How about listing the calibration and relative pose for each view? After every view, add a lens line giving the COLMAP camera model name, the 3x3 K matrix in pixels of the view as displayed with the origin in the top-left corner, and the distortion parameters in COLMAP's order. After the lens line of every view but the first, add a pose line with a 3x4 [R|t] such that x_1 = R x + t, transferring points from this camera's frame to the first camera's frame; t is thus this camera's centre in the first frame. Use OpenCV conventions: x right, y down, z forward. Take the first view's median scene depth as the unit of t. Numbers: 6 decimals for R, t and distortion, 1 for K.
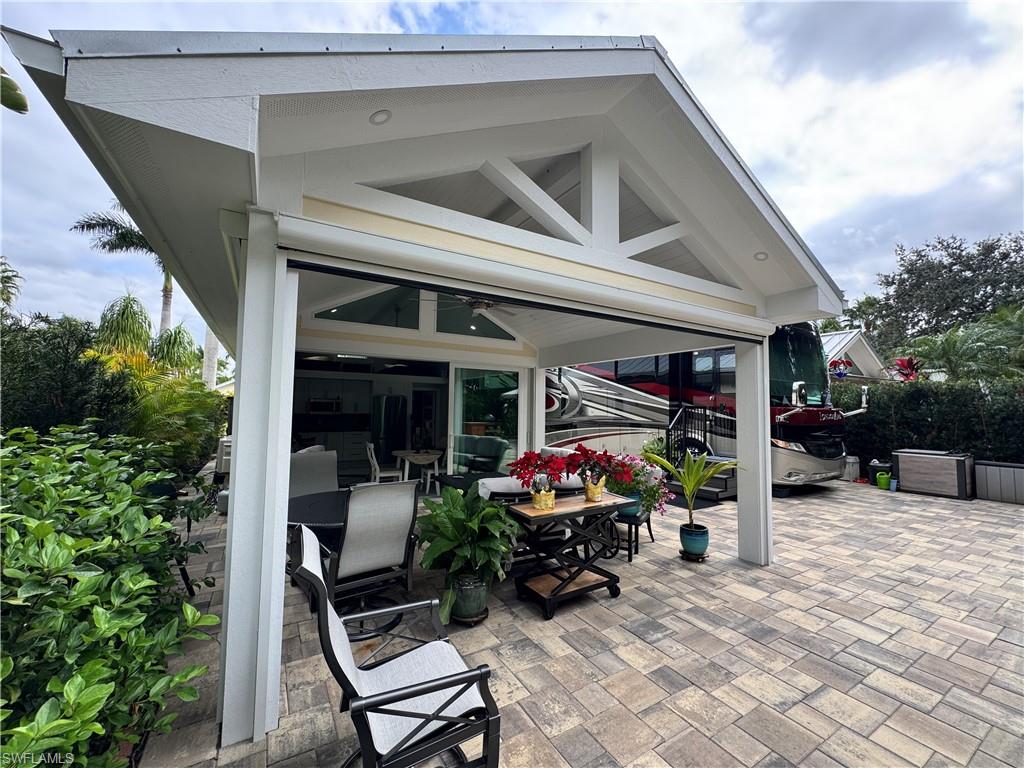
lens RADIAL K [[408.6, 0, 509.6], [0, 408.6, 384.6], [0, 0, 1]] dist [-0.003606, 0.000436]
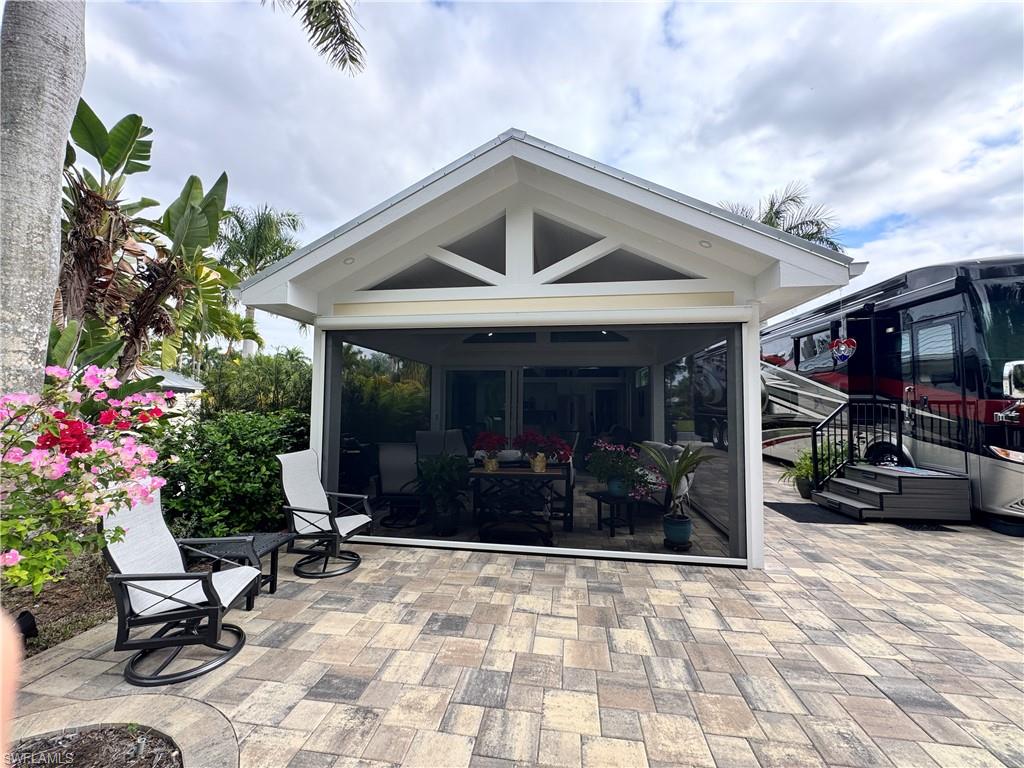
lens RADIAL K [[408.6, 0, 510.0], [0, 408.6, 385.2], [0, 0, 1]] dist [-0.003606, 0.000436]
pose [[0.775063, -0.036418, -0.630834, 0.843355], [0.037031, 0.999240, -0.012188, 0.016644], [0.630798, -0.013914, 0.775822, -0.055920]]
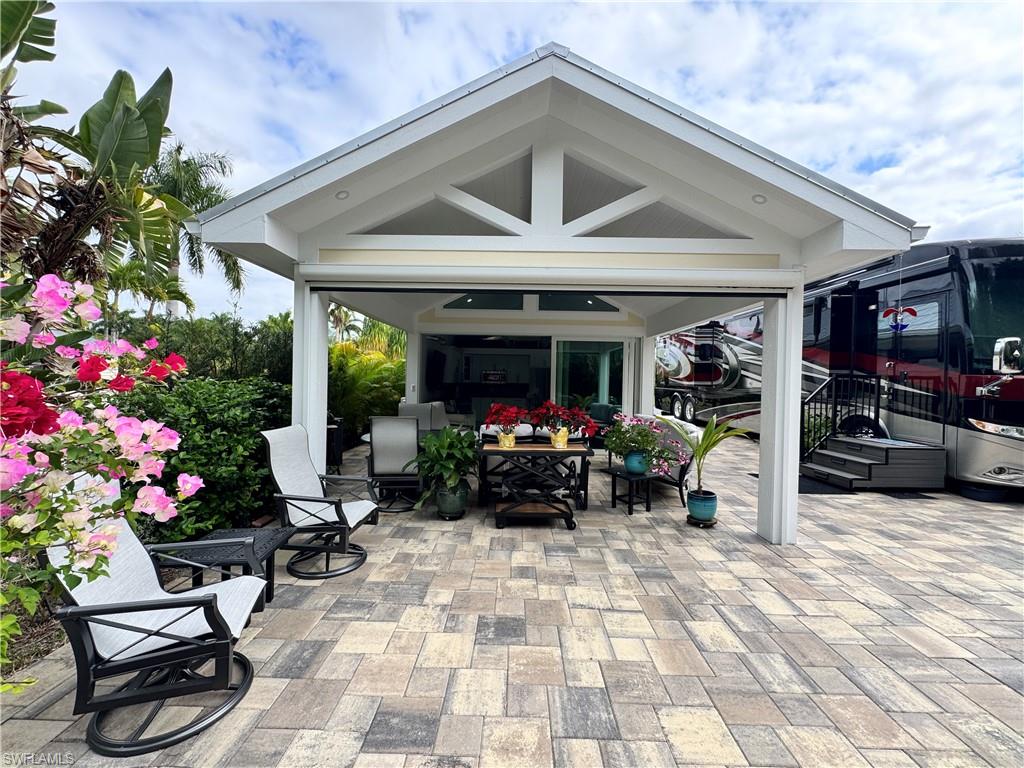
lens RADIAL K [[408.6, 0, 510.0], [0, 408.6, 384.6], [0, 0, 1]] dist [-0.003606, 0.000436]
pose [[0.849548, 0.009153, -0.527431, 0.617404], [0.022341, 0.998328, 0.053310, 0.029089], [0.527037, -0.057073, 0.847924, -0.061380]]
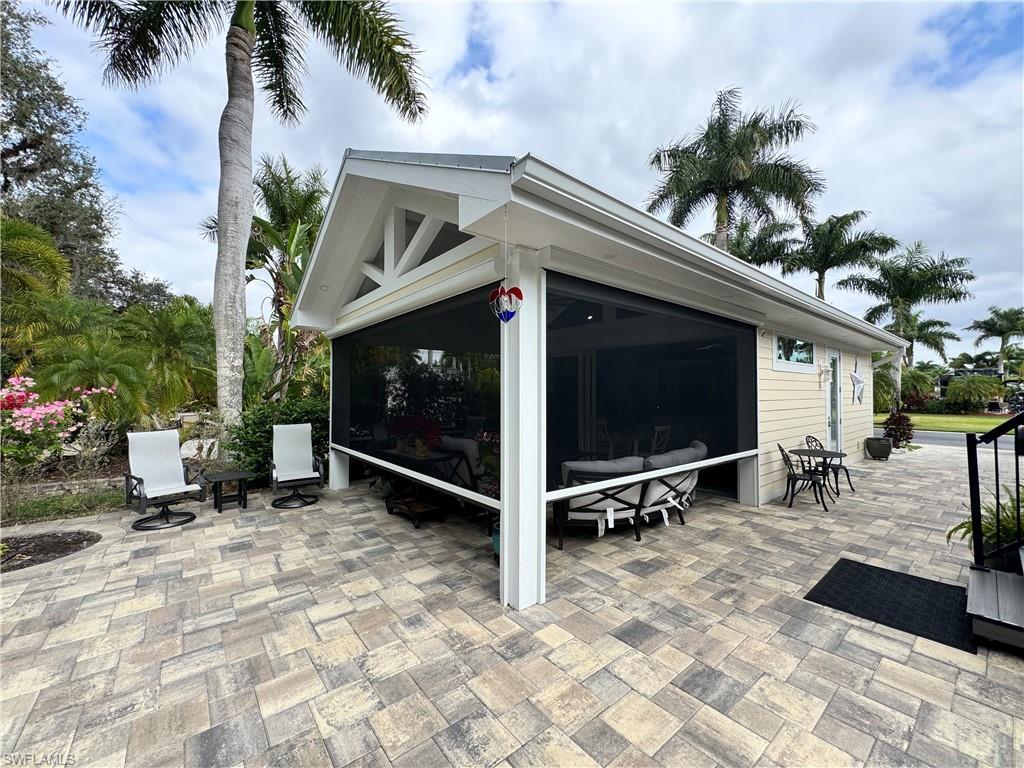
lens RADIAL K [[408.6, 0, 510.2], [0, 408.6, 385.1], [0, 0, 1]] dist [-0.003606, 0.000436]
pose [[0.140707, -0.030478, -0.989582, 1.396904], [0.055534, 0.998195, -0.022847, 0.082930], [0.988493, -0.051740, 0.142146, 0.965070]]
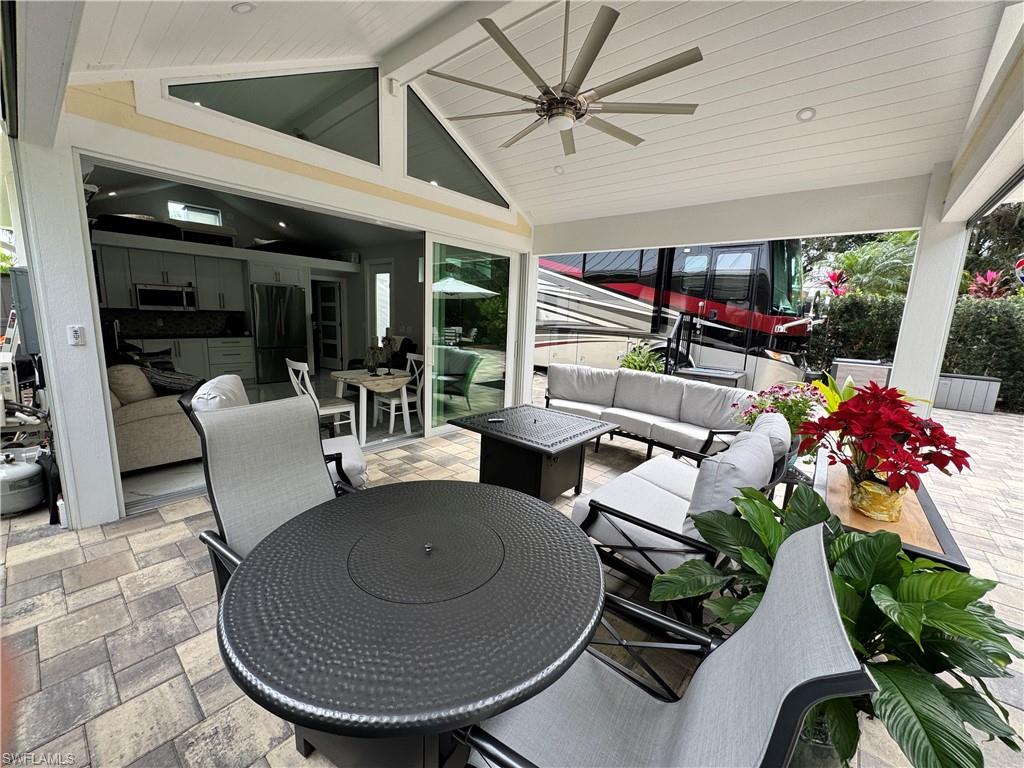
lens RADIAL K [[408.6, 0, 509.4], [0, 408.6, 383.9], [0, 0, 1]] dist [-0.003606, 0.000436]
pose [[0.947107, -0.030977, 0.319419, -0.401727], [-0.044898, 0.972752, 0.227461, 0.040322], [-0.317761, -0.229771, 0.919909, 0.574317]]
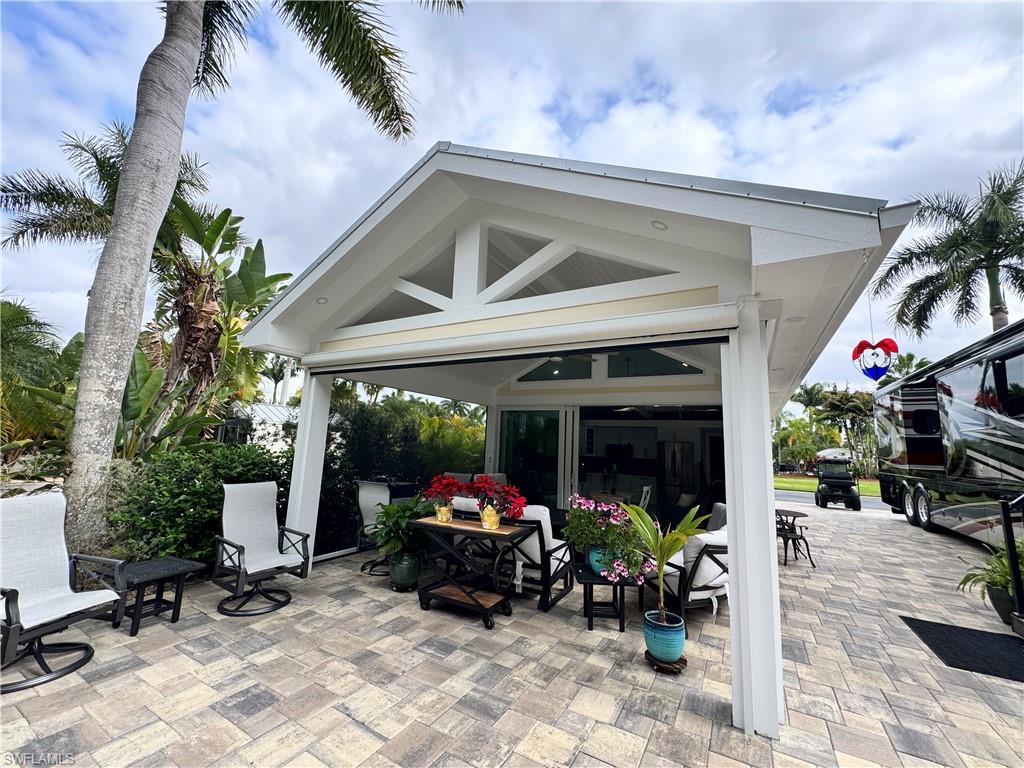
lens RADIAL K [[408.6, 0, 510.1], [0, 408.6, 385.2], [0, 0, 1]] dist [-0.003606, 0.000436]
pose [[0.487235, -0.121604, -0.864763, 1.047328], [0.012199, 0.991108, -0.132498, 0.047106], [0.873186, 0.054008, 0.484386, 0.443204]]
